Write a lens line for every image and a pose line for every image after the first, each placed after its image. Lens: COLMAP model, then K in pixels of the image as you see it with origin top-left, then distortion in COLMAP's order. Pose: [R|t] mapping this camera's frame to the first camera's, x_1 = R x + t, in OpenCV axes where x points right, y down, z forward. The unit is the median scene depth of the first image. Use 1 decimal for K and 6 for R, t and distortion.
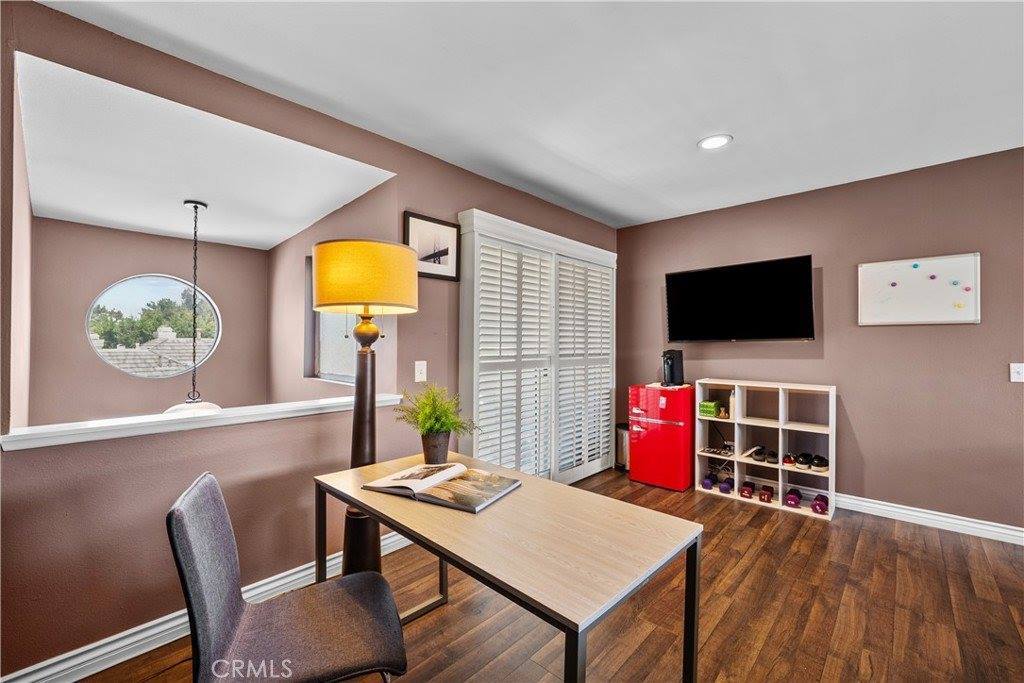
lens RADIAL K [[422.8, 0, 510.0], [0, 422.8, 340.1], [0, 0, 1]] dist [-0.000927, 0.000121]
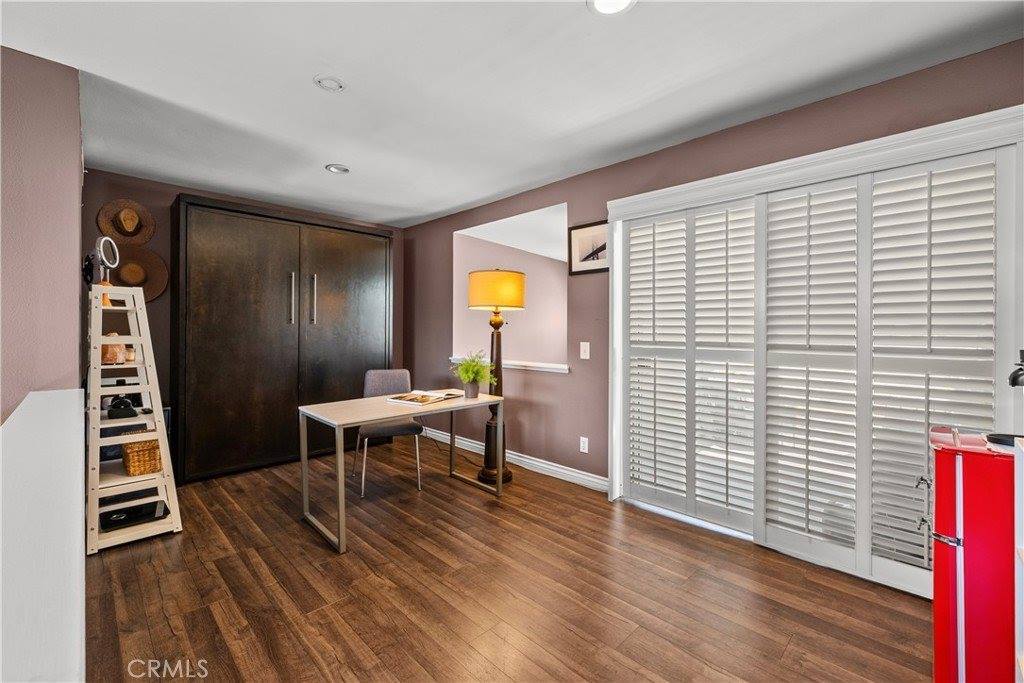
lens RADIAL K [[428.5, 0, 510.9], [0, 428.5, 327.9], [0, 0, 1]] dist [-0.000086, 0.000025]
pose [[-0.033370, -0.000535, -0.999443, 1.035951], [0.007259, 0.999973, -0.000777, 0.007352], [0.999417, -0.007281, -0.033366, 0.812530]]
